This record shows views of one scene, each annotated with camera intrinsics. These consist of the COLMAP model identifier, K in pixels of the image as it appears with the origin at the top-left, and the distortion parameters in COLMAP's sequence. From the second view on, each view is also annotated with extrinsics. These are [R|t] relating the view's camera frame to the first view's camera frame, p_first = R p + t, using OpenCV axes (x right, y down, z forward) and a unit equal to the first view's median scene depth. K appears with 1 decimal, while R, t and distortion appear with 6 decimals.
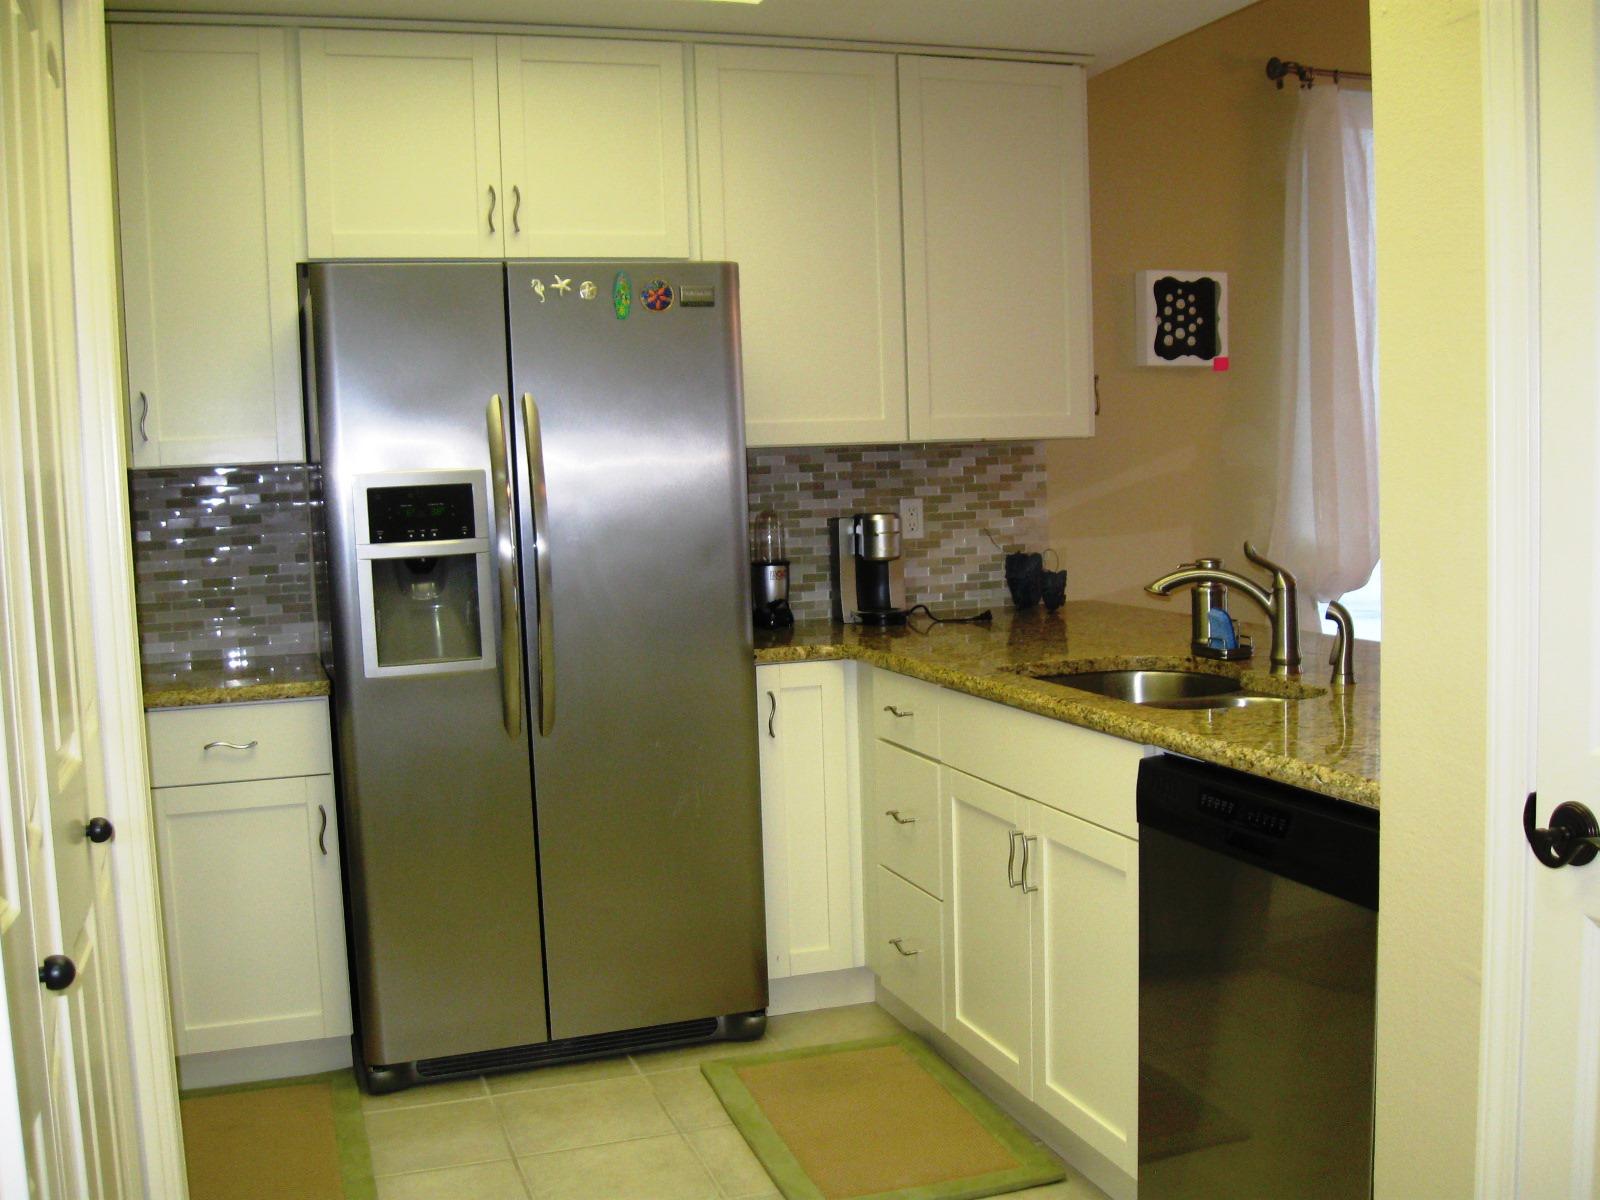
lens RADIAL K [[1640.0, 0, 798.1], [0, 1640.0, 598.7], [0, 0, 1]] dist [-0.117244, 0.000000]
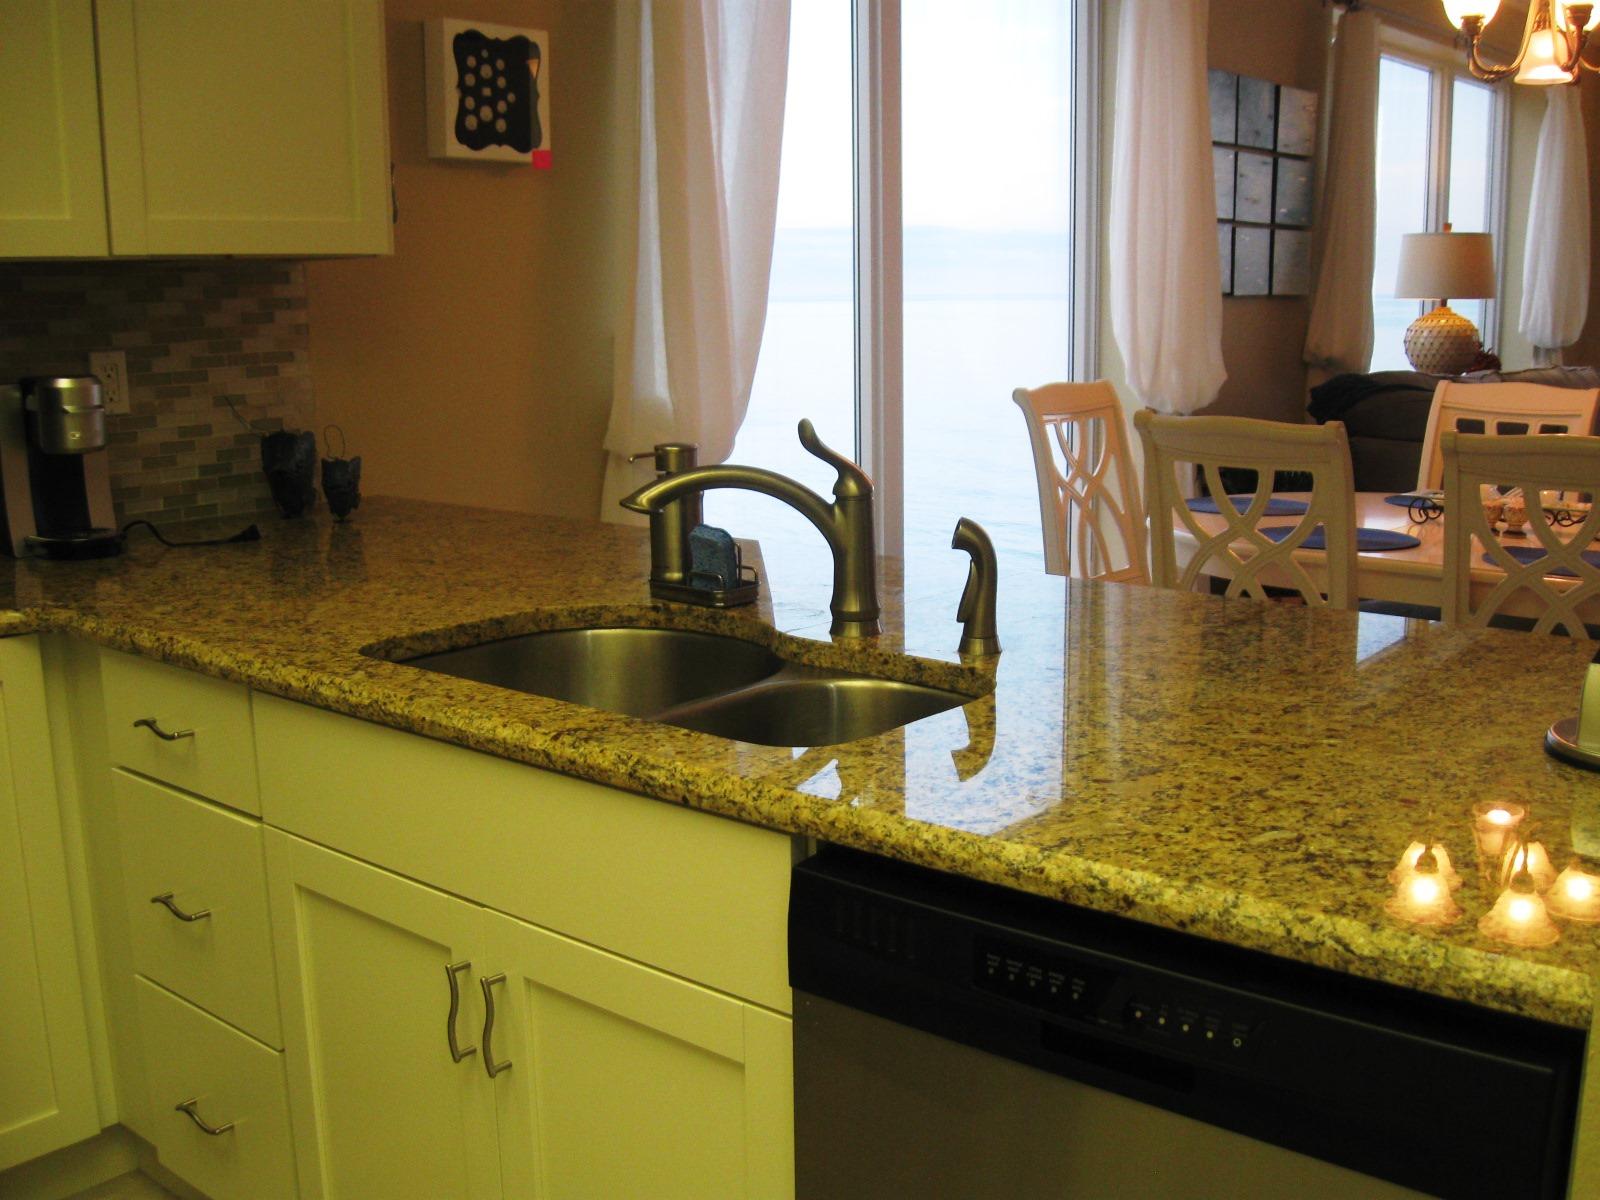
lens RADIAL K [[1640.0, 0, 810.0], [0, 1640.0, 615.7], [0, 0, 1]] dist [-0.117244, 0.000000]
pose [[0.855558, -0.079321, 0.511595, -0.022578], [0.026696, 0.993638, 0.109416, -0.019667], [-0.517019, -0.079954, 0.852232, 0.323231]]
